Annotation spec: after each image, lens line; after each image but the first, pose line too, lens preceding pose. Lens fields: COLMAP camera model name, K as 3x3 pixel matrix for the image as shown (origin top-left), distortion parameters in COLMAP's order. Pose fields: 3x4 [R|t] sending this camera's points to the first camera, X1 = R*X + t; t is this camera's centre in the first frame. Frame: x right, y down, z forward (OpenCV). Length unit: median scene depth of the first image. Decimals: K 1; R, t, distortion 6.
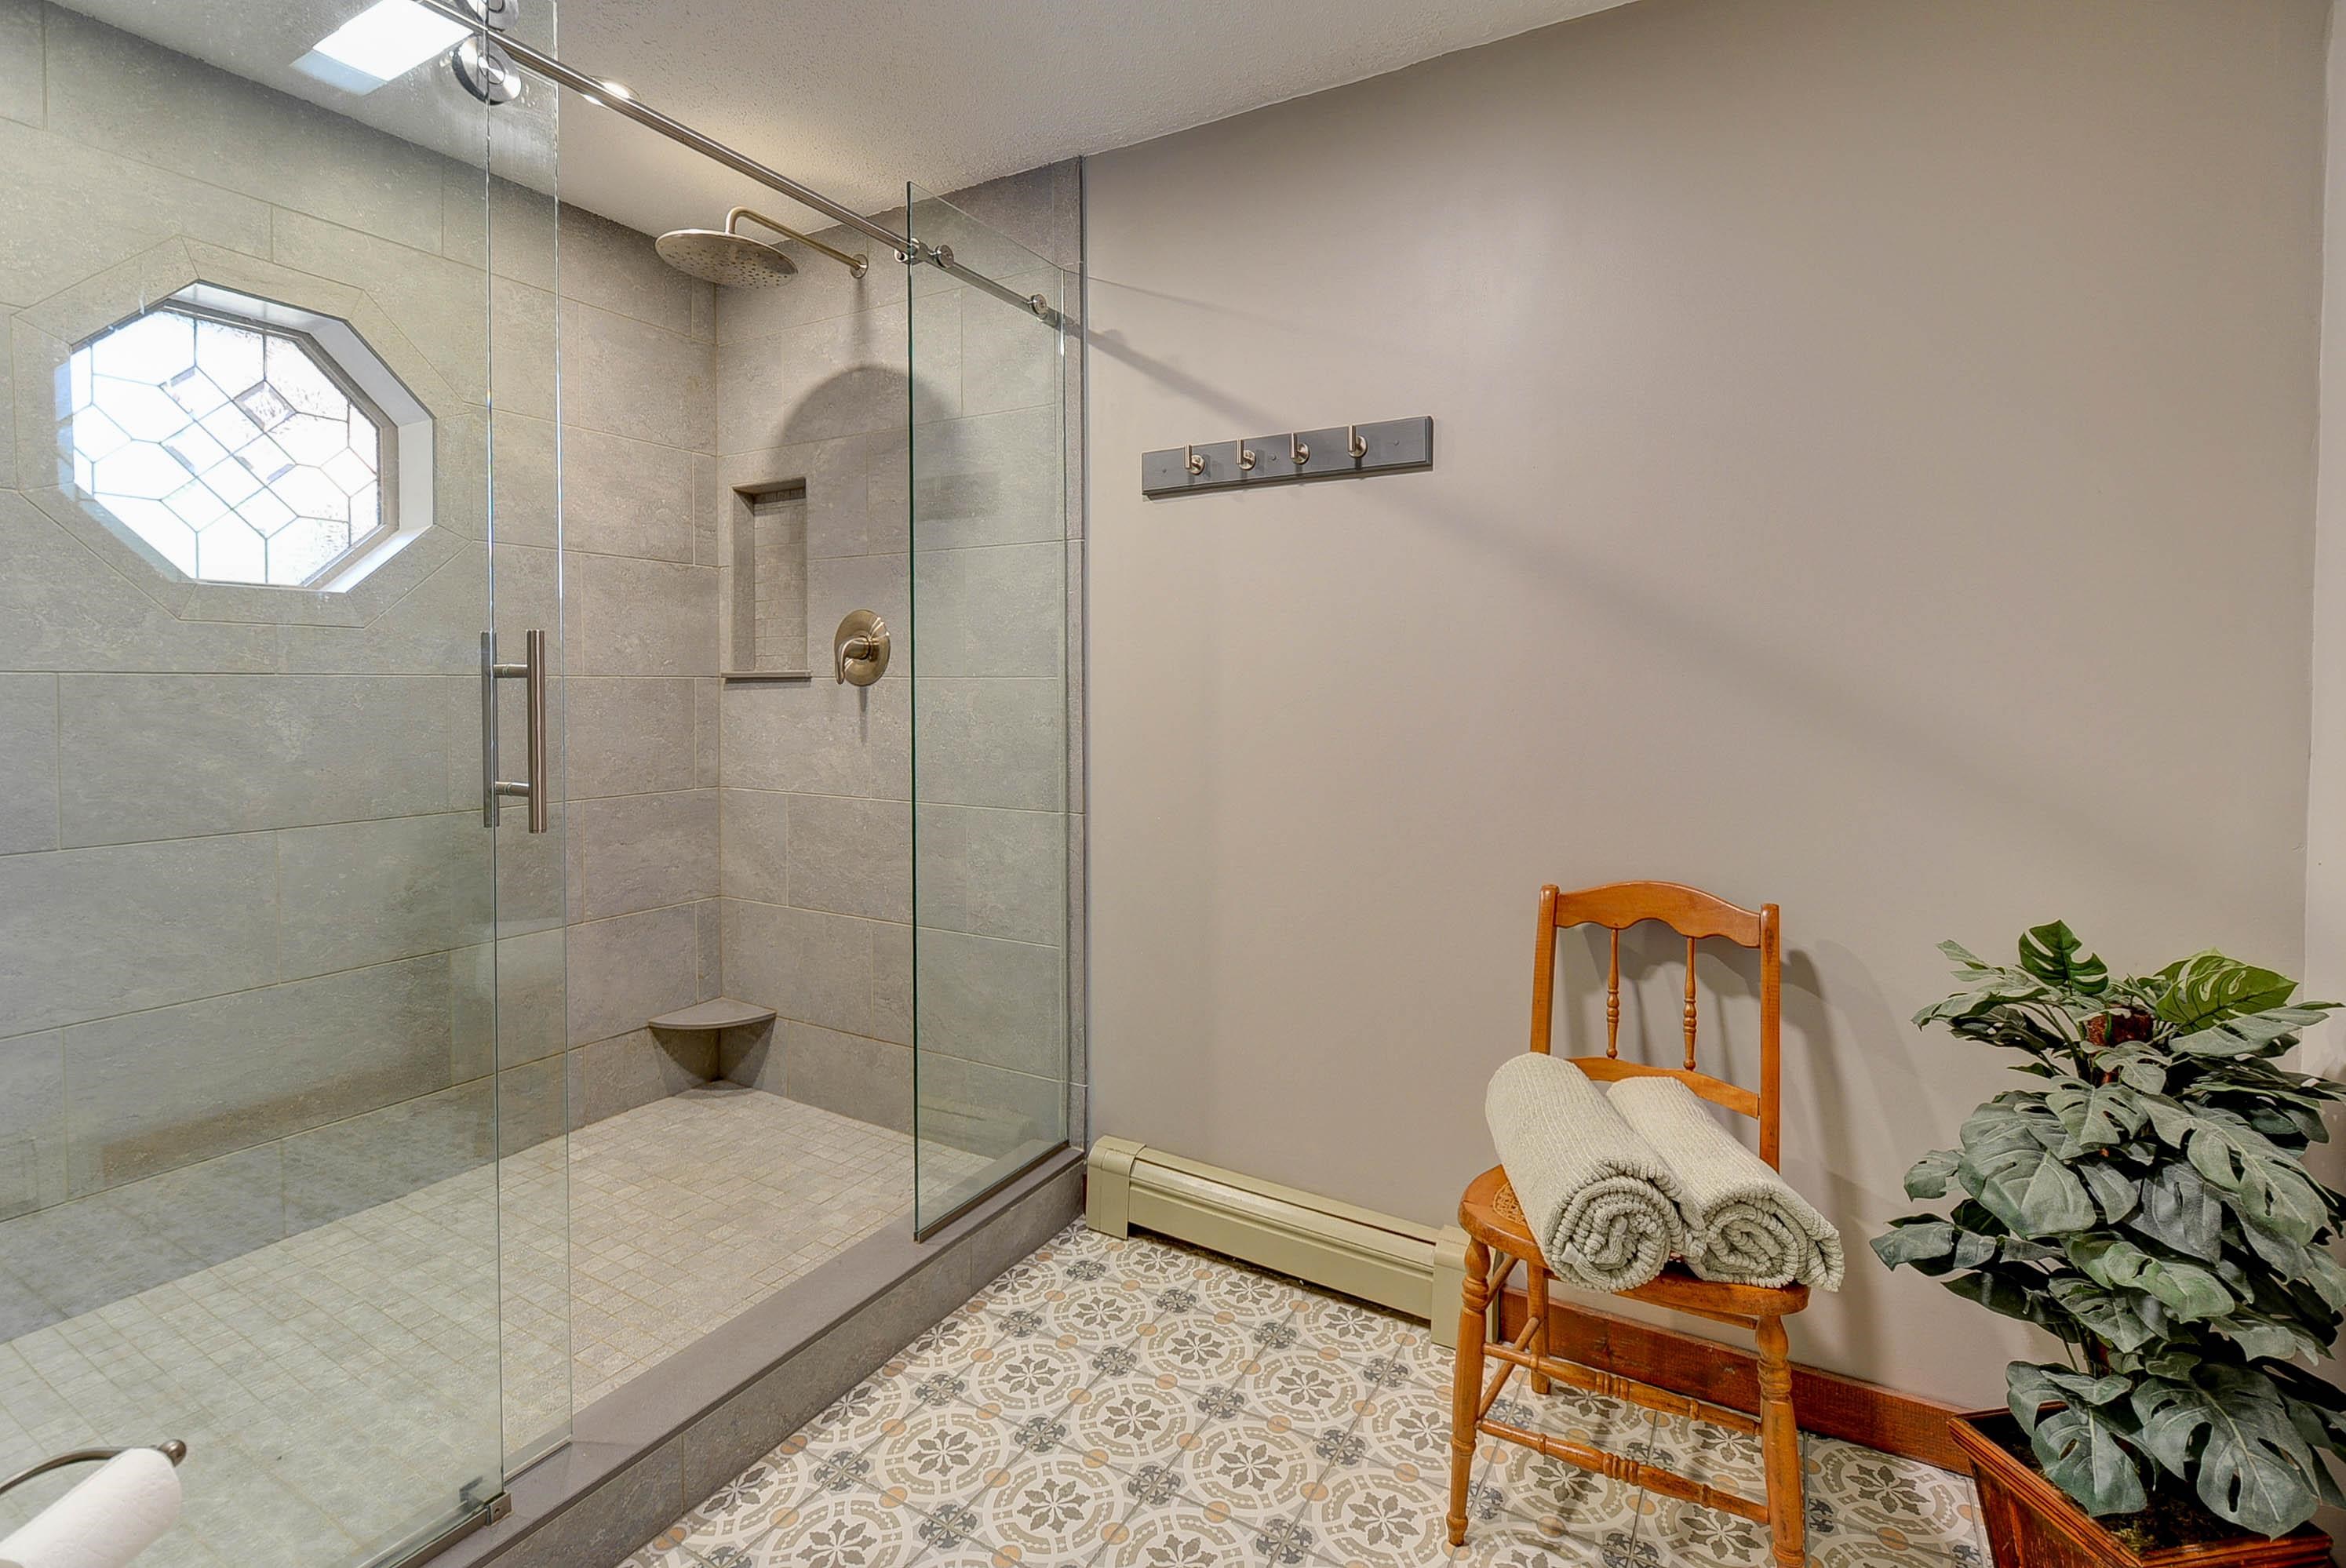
lens RADIAL K [[1065.7, 0, 1180.6], [0, 1065.7, 699.1], [0, 0, 1]] dist [0.000224, -0.002043]
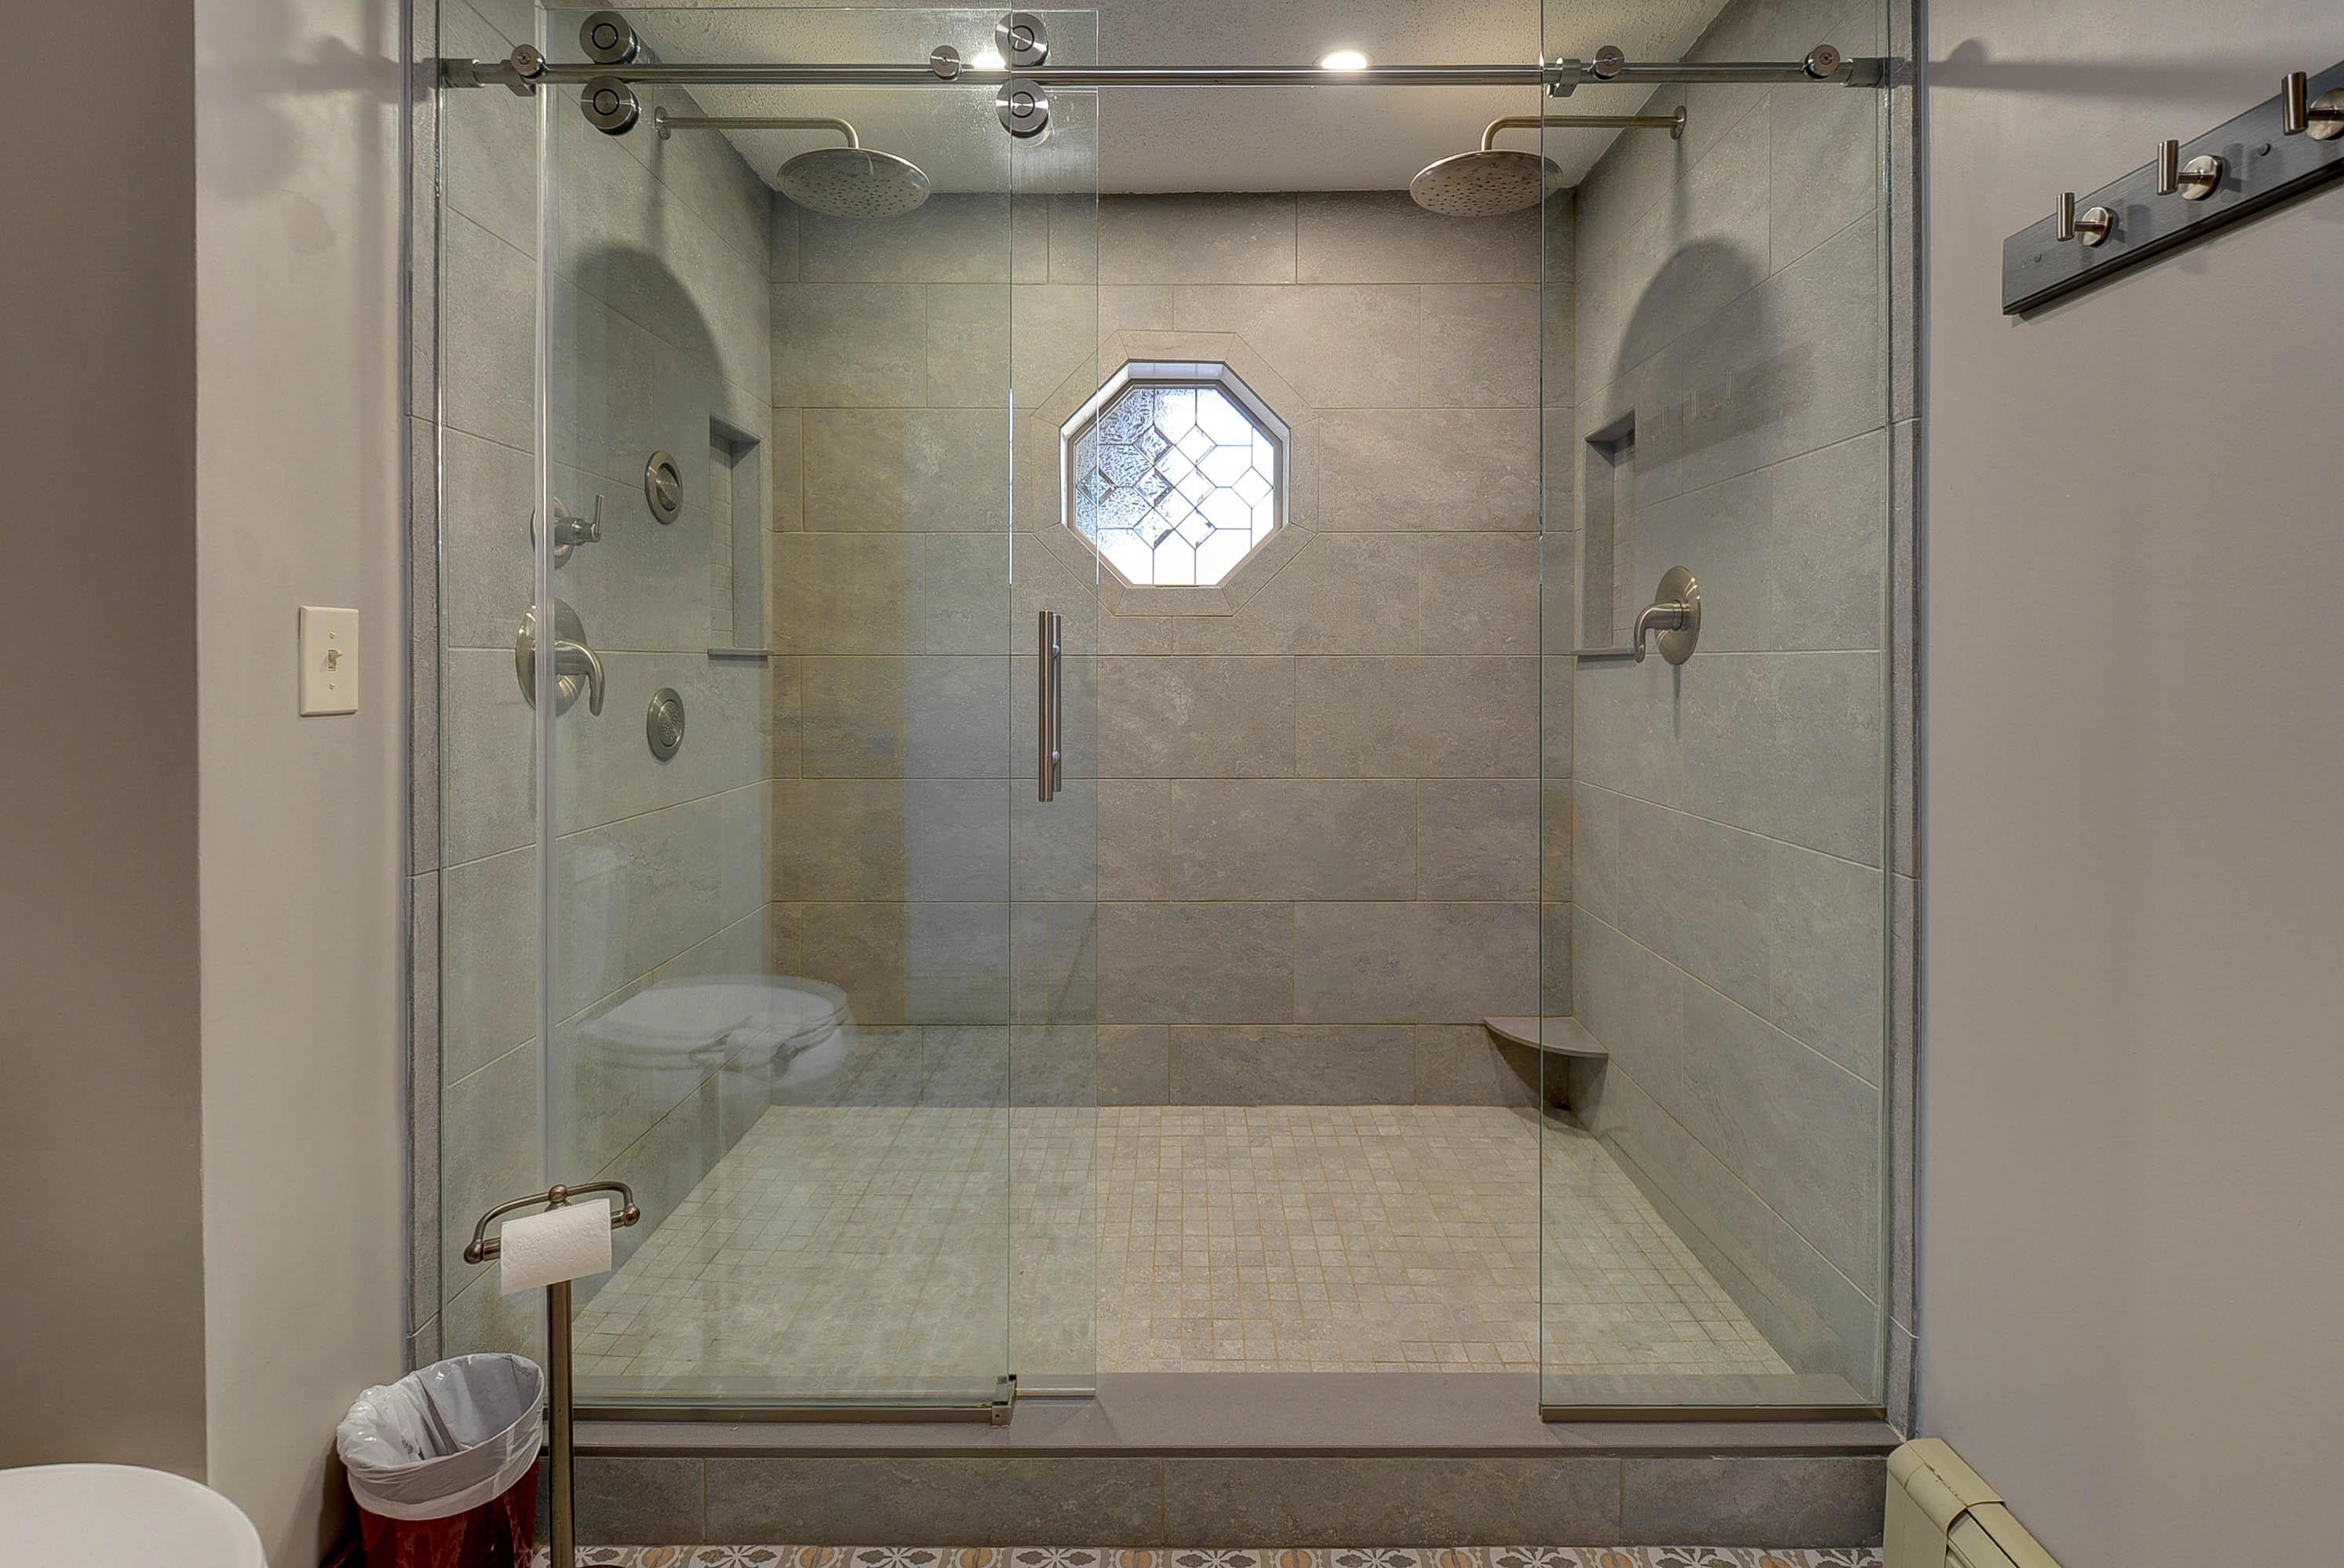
lens RADIAL K [[1063.8, 0, 1171.8], [0, 1063.8, 671.6], [0, 0, 1]] dist [0.016402, -0.015596]
pose [[0.483007, 0.003563, -0.875609, 0.224217], [-0.009653, 0.999953, -0.001255, -0.002893], [0.875563, 0.009058, 0.483019, 0.337901]]
